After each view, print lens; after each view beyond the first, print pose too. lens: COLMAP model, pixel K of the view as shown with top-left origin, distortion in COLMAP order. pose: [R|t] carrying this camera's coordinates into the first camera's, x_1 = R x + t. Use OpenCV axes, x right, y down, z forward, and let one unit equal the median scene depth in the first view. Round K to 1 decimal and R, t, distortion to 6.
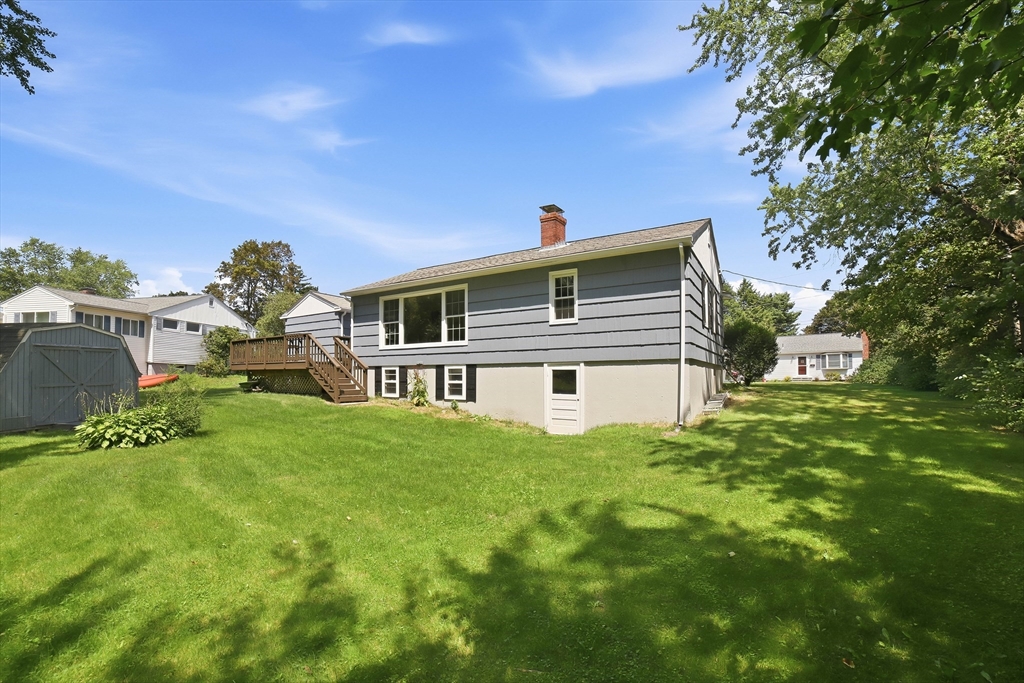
lens RADIAL K [[444.9, 0, 470.7], [0, 444.9, 369.0], [0, 0, 1]] dist [-0.041899, 0.000063]
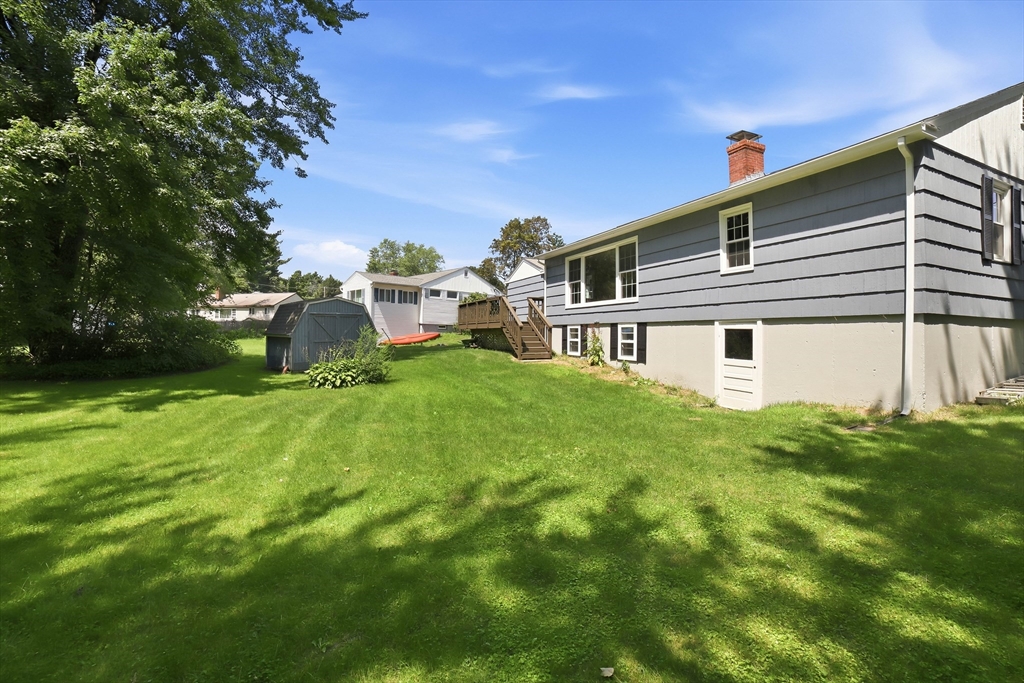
lens RADIAL K [[410.5, 0, 494.3], [0, 410.5, 339.3], [0, 0, 1]] dist [-0.115535, 0.041392]
pose [[0.846557, 0.009684, -0.532209, 0.179178], [0.007645, 0.999510, 0.030346, -0.003493], [0.532243, -0.029759, 0.846069, 0.121701]]
